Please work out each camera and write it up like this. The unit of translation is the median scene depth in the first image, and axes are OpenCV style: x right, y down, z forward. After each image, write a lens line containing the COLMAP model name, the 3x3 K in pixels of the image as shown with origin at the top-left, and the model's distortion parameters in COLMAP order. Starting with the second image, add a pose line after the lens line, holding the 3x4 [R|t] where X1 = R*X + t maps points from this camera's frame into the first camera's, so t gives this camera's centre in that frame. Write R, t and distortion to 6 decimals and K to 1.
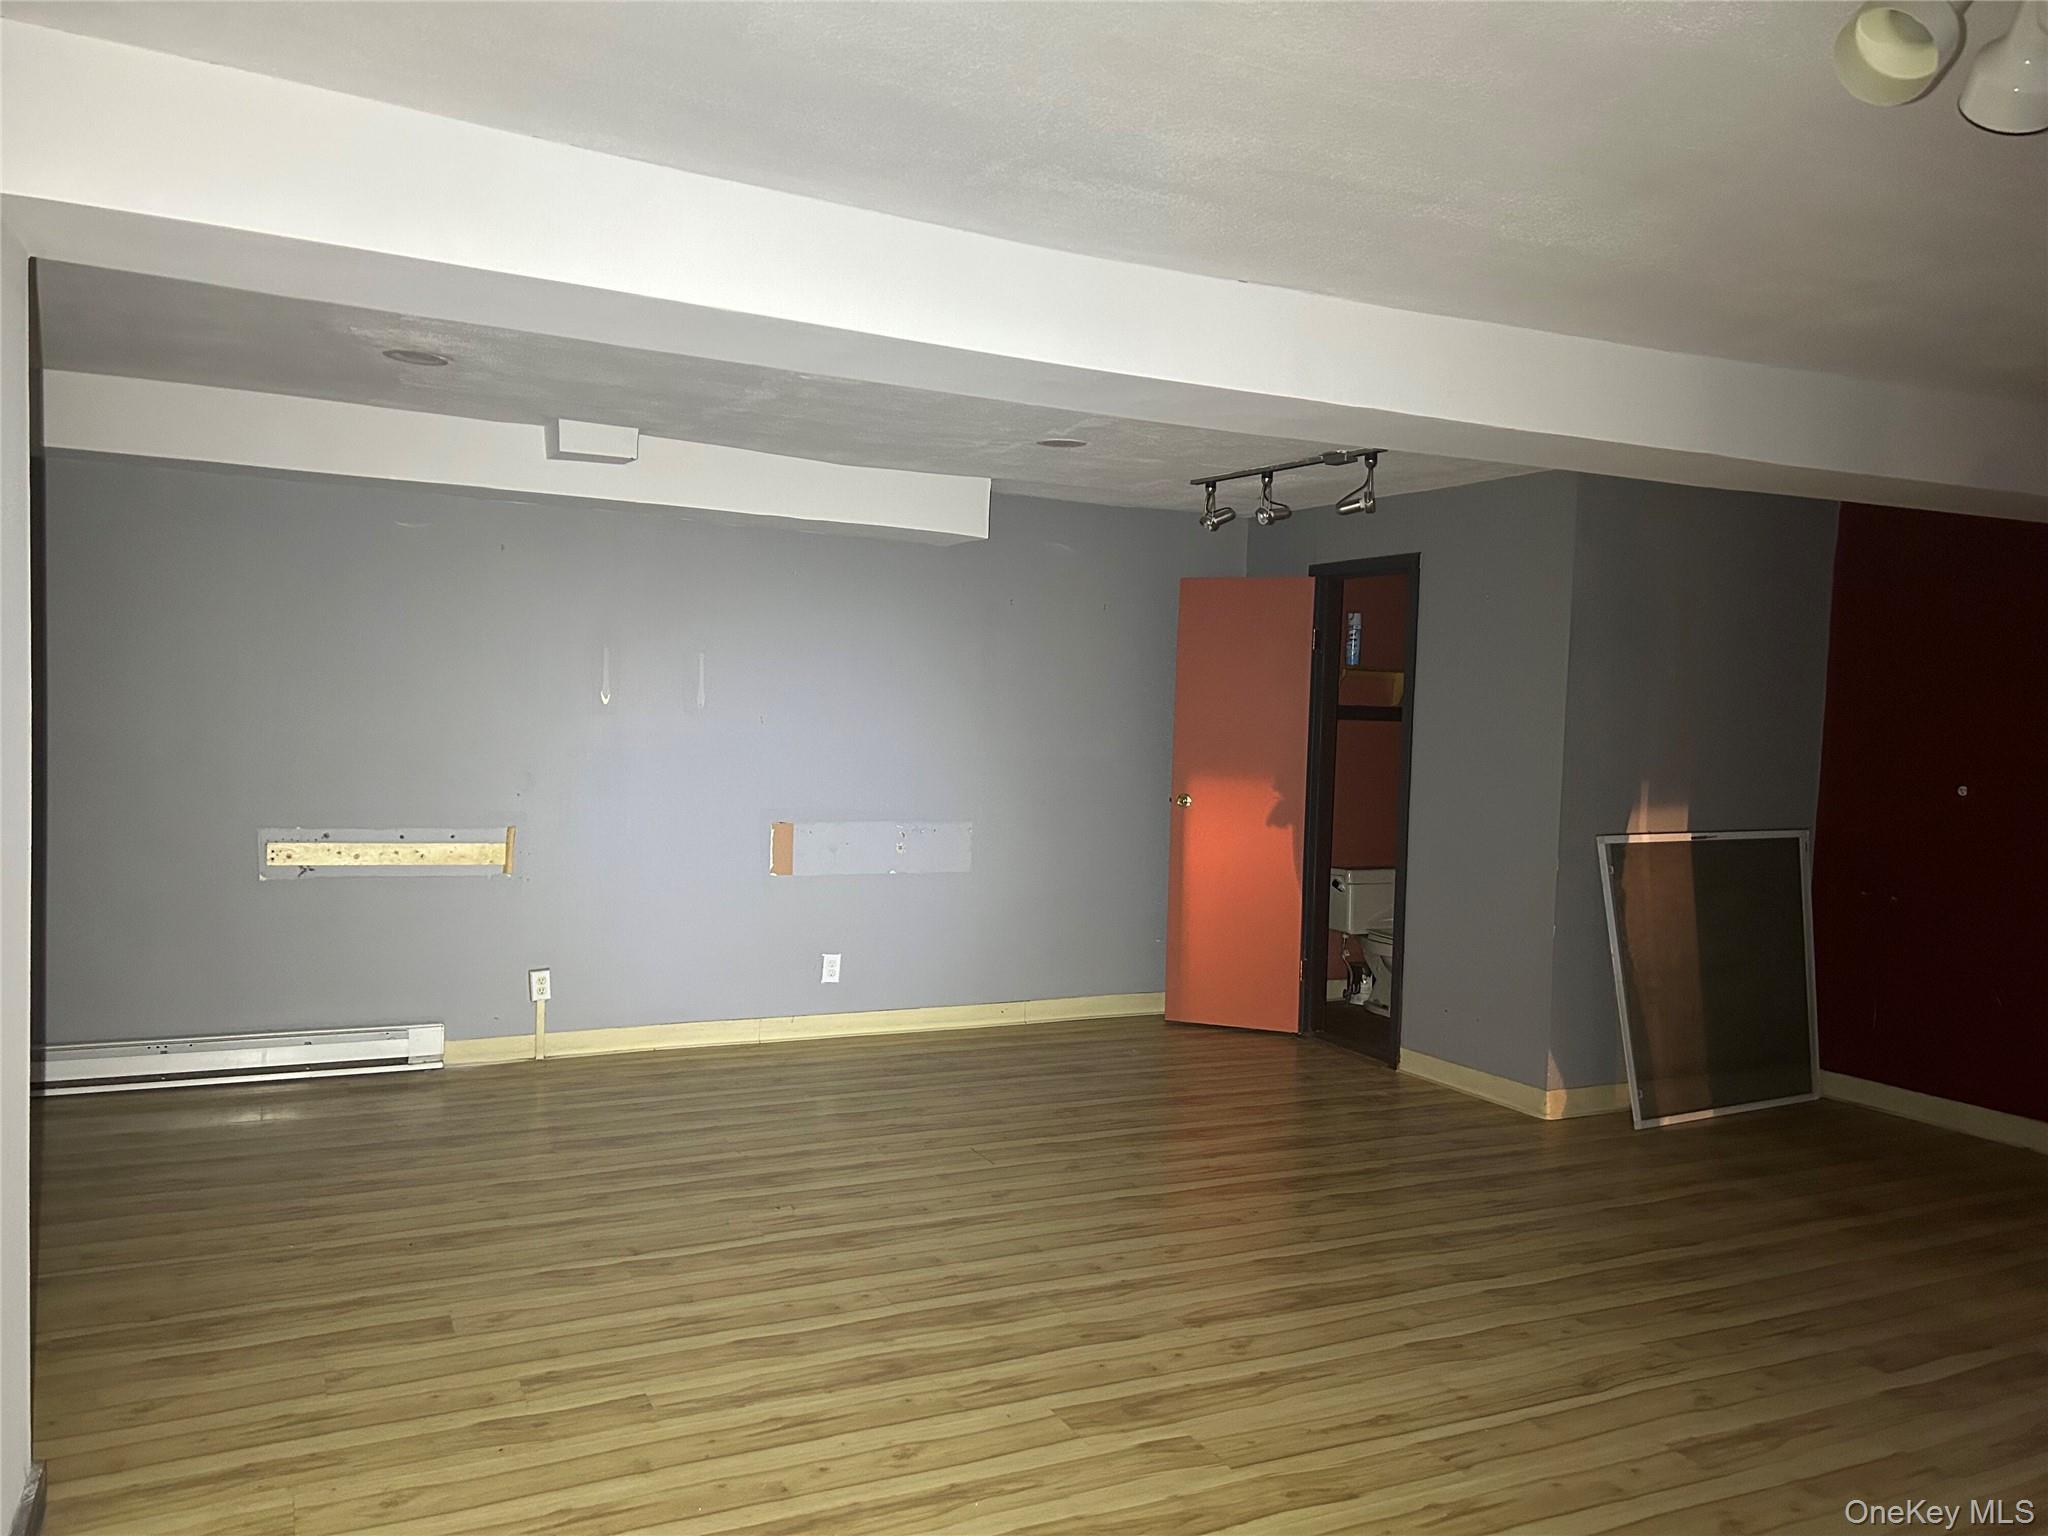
lens RADIAL K [[1537.4, 0, 1024.0], [0, 1537.4, 768.0], [0, 0, 1]] dist [0.057135, -0.074497]
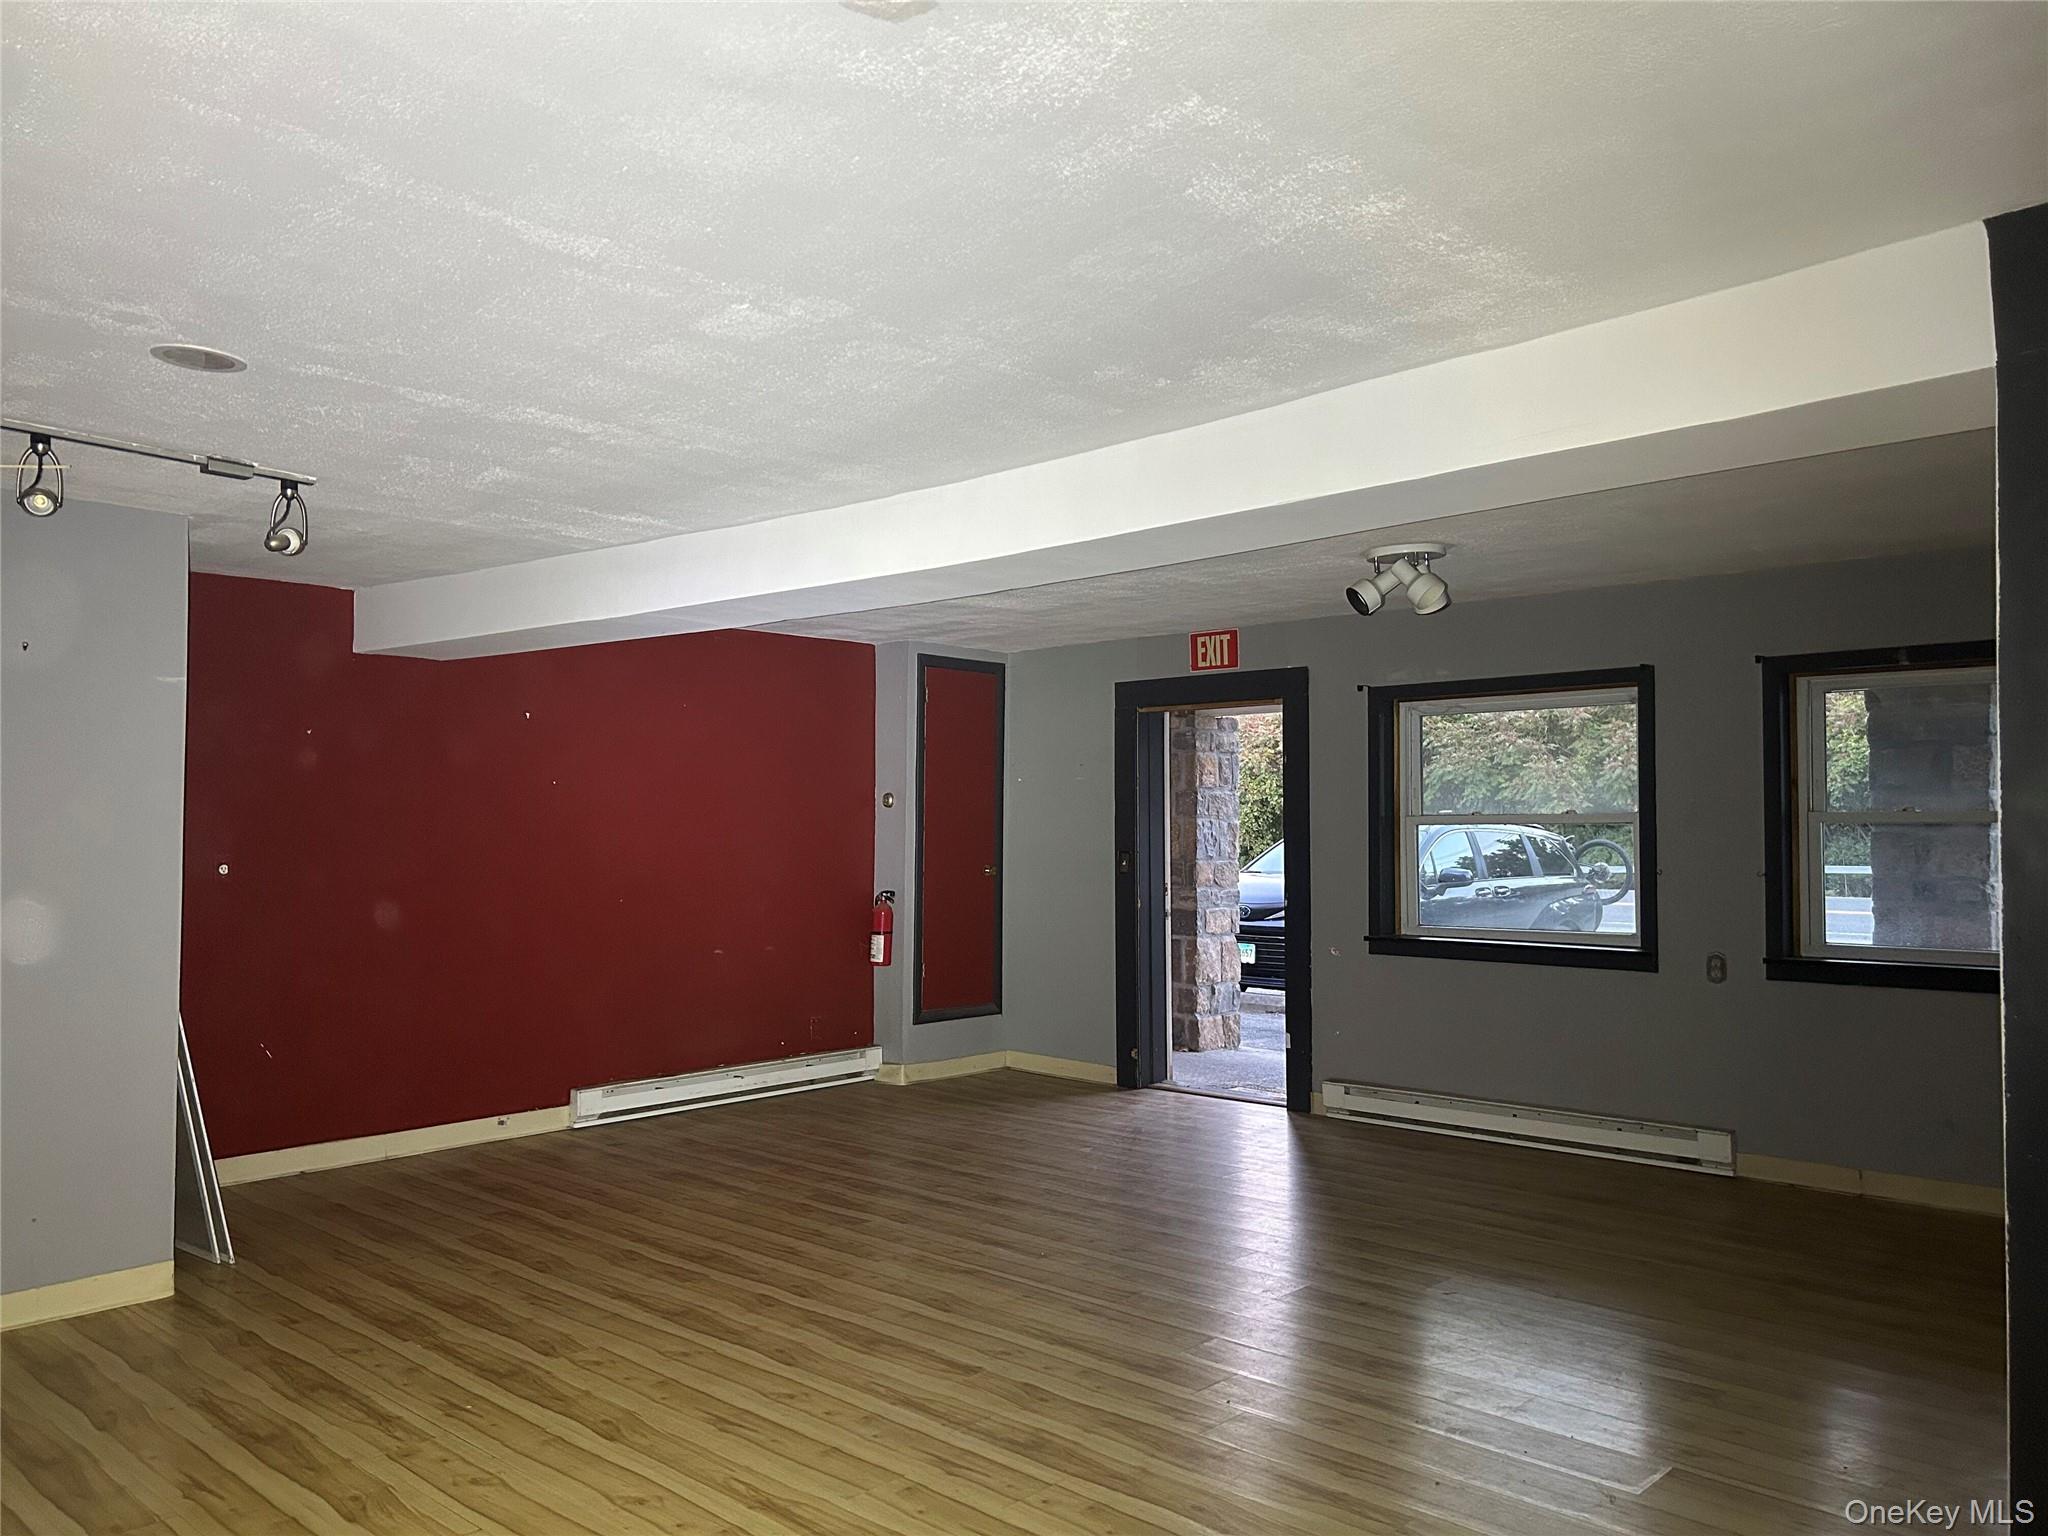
lens RADIAL K [[1547.3, 0, 1027.5], [0, 1547.3, 806.9], [0, 0, 1]] dist [0.047632, -0.031528]
pose [[-0.349023, -0.028038, 0.936695, -0.784195], [0.021312, 0.999056, 0.037845, -0.072658], [-0.936872, 0.033171, -0.348096, 1.117653]]
